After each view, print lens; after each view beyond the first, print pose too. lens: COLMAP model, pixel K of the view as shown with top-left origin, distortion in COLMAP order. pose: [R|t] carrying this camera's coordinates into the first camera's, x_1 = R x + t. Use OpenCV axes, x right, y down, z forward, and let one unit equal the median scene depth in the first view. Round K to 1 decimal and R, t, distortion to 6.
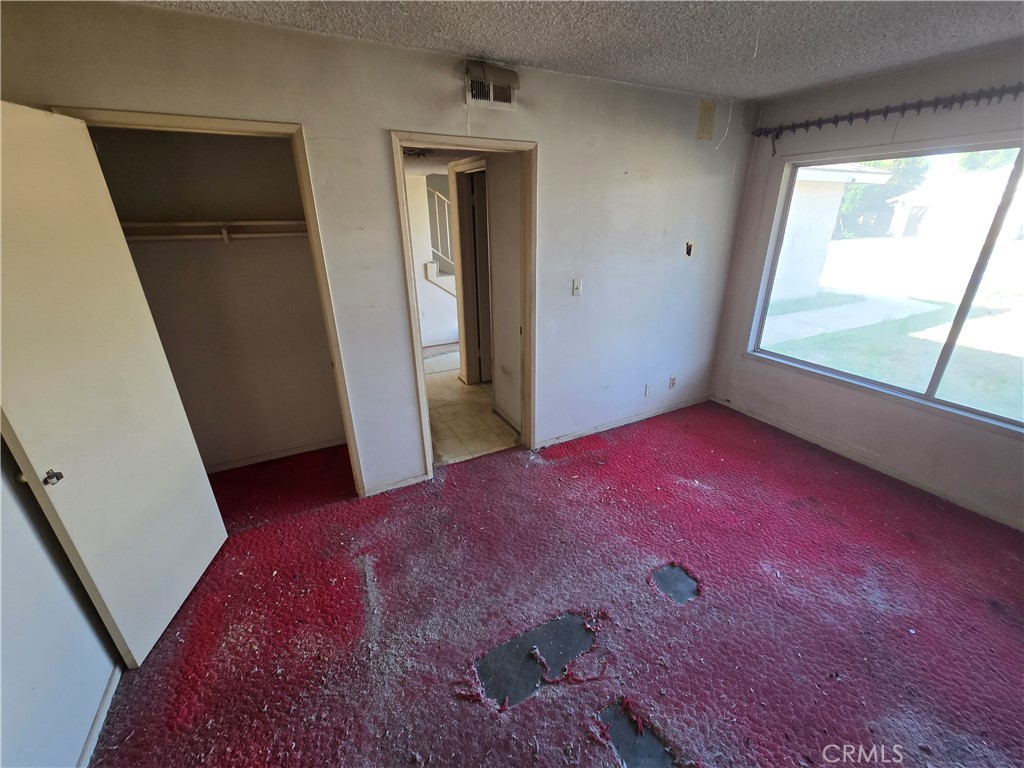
lens RADIAL K [[420.9, 0, 518.4], [0, 420.9, 383.7], [0, 0, 1]] dist [-0.006791, 0.003503]
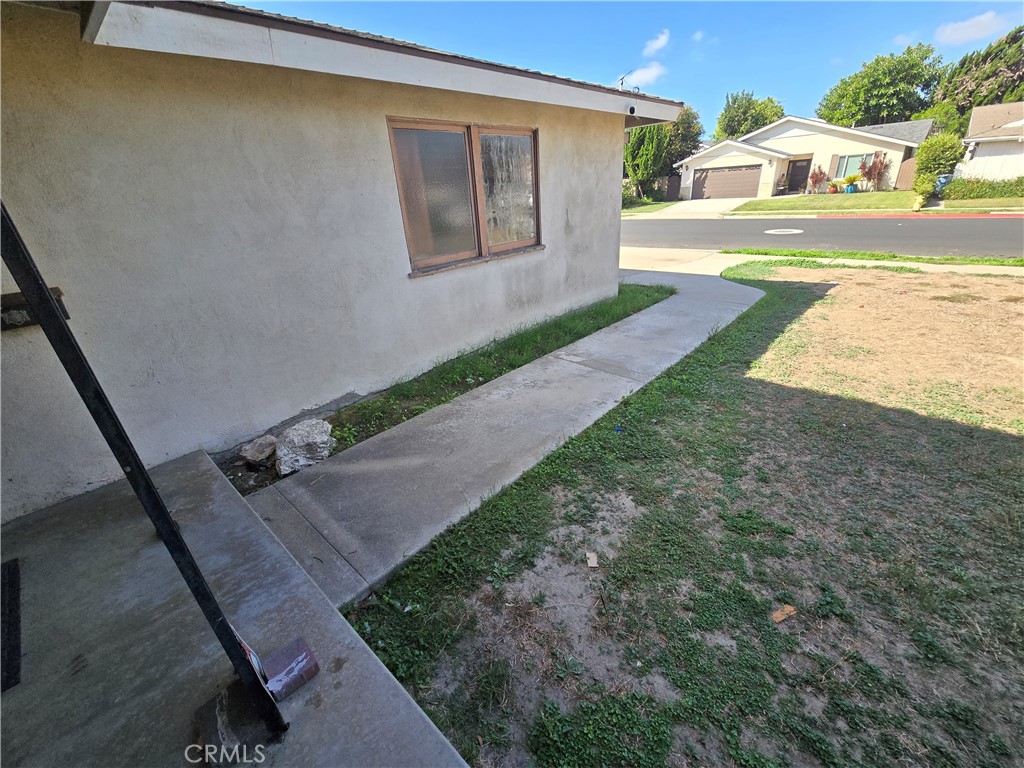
lens RADIAL K [[420.9, 0, 518.4], [0, 420.9, 383.7], [0, 0, 1]] dist [-0.006791, 0.003503]
pose [[0.934075, -0.195719, 0.298662, 0.115462], [0.184776, 0.980646, 0.064741, -0.049865], [-0.305553, -0.005288, 0.952160, 0.140206]]
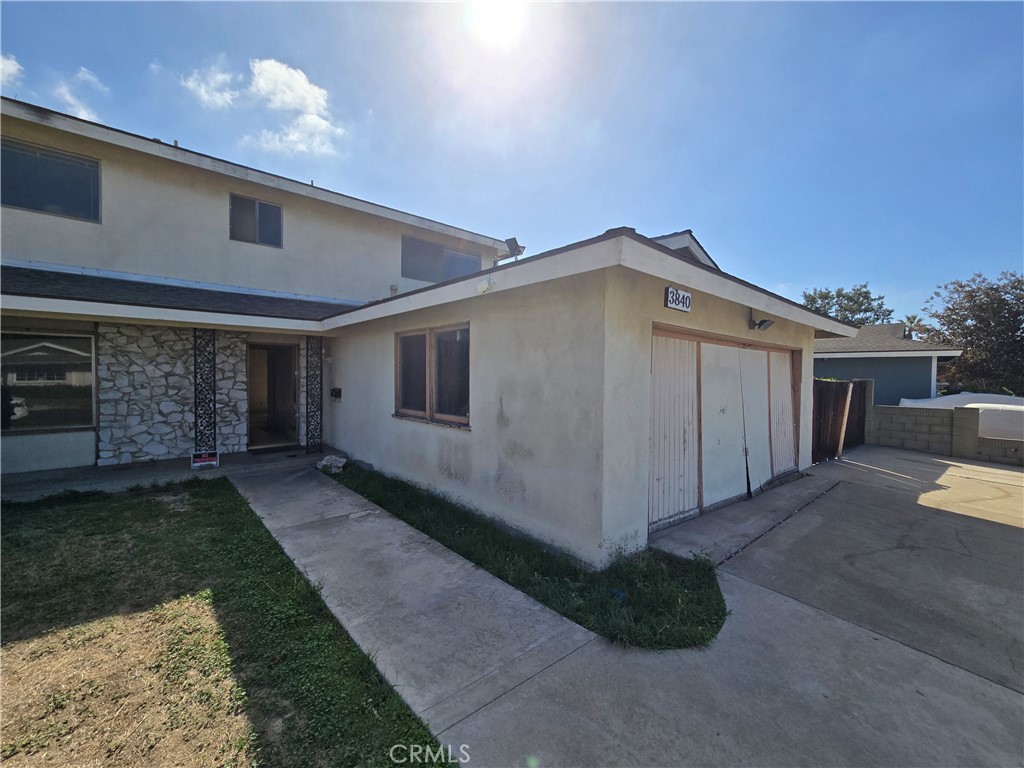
lens RADIAL K [[420.9, 0, 518.4], [0, 420.9, 383.7], [0, 0, 1]] dist [-0.006791, 0.003503]
pose [[0.255701, 0.028517, -0.966335, 0.369022], [-0.376277, 0.923681, -0.072308, -0.107630], [0.890524, 0.382099, 0.246916, 0.281476]]
